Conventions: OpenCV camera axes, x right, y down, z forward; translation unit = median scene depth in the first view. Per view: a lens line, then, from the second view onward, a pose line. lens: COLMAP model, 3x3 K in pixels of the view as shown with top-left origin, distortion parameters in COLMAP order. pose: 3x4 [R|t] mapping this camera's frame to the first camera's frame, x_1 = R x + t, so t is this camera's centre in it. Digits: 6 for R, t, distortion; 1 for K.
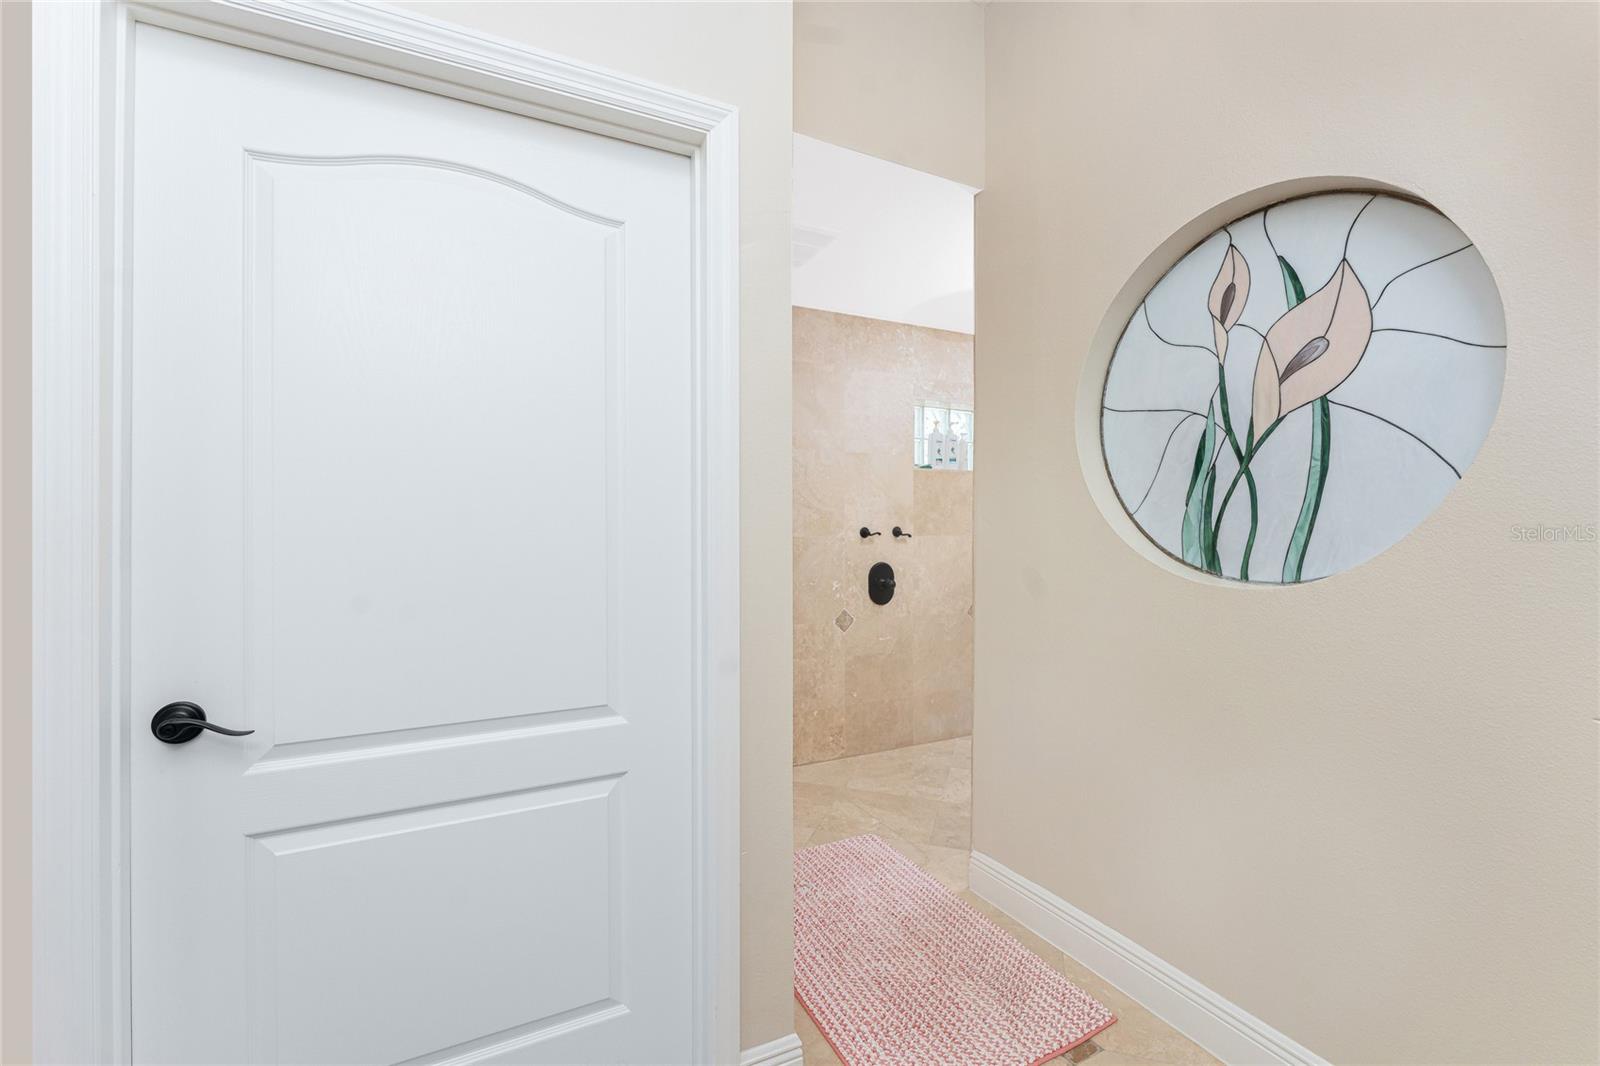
lens RADIAL K [[683.7, 0, 800.2], [0, 683.7, 524.5], [0, 0, 1]] dist [0.000989, 0.000048]
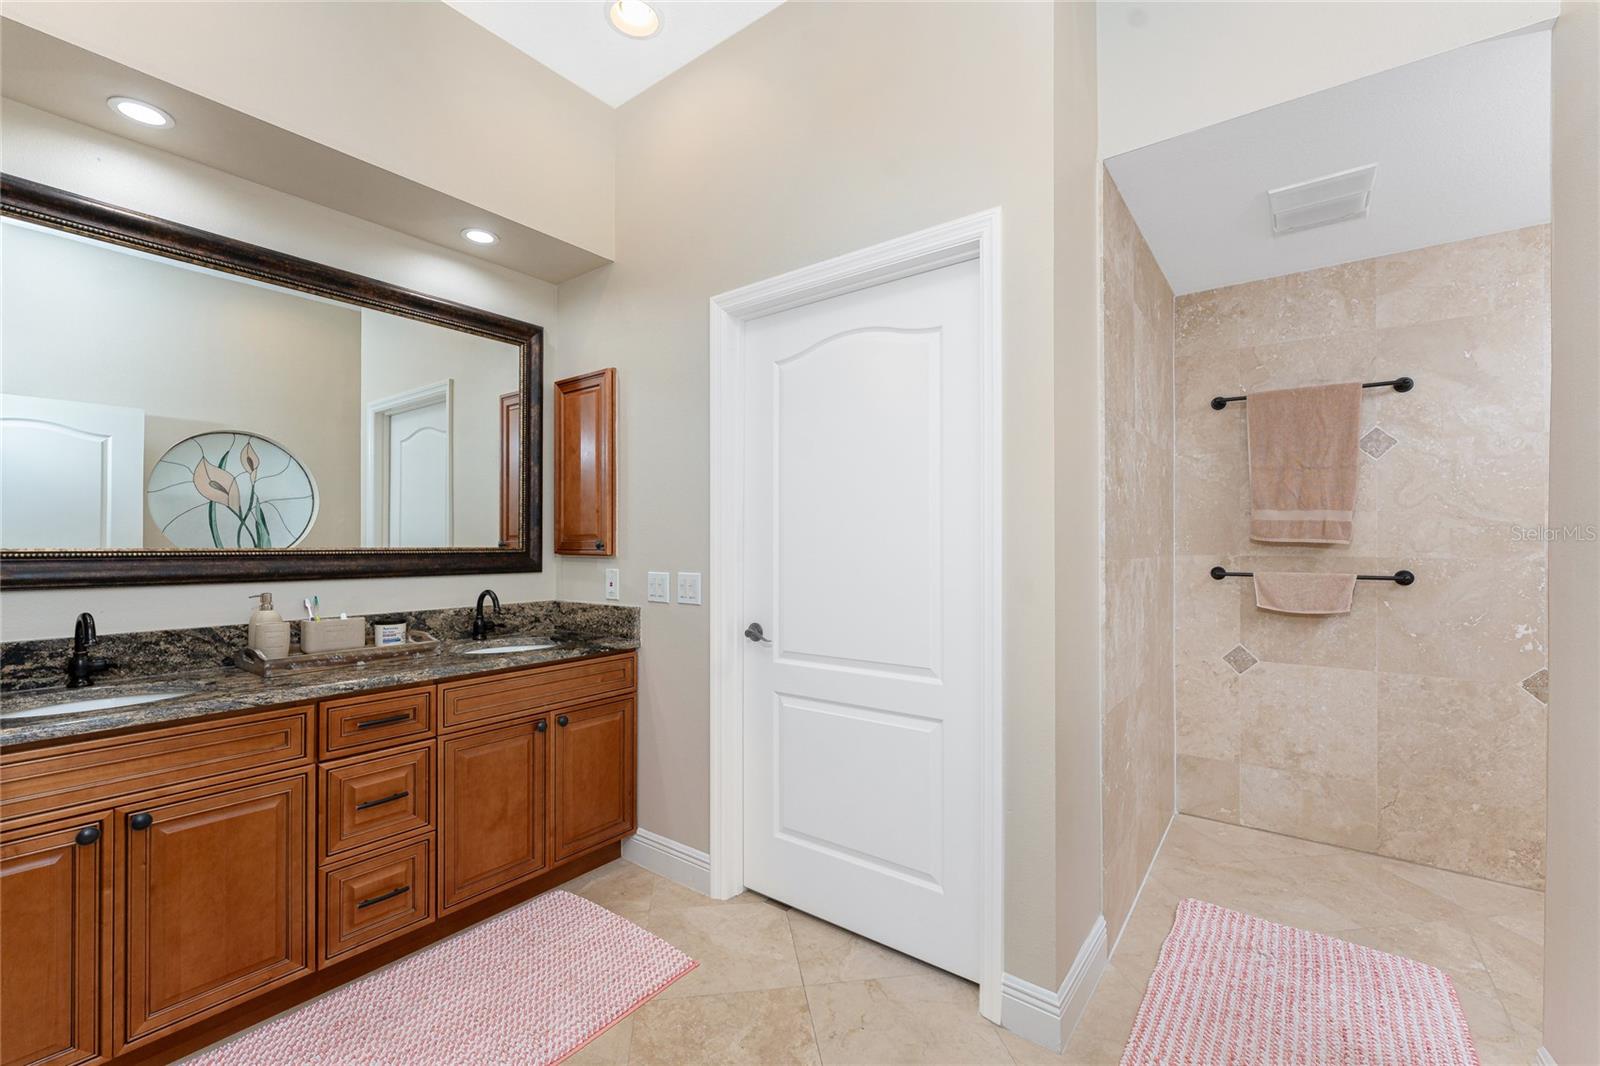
lens RADIAL K [[669.9, 0, 786.5], [0, 669.9, 538.6], [0, 0, 1]] dist [-0.000792, -0.000118]
pose [[0.426613, -0.005477, -0.904418, 0.430963], [0.000566, 0.999983, -0.005789, 0.000897], [0.904434, 0.001958, 0.426609, 0.068663]]
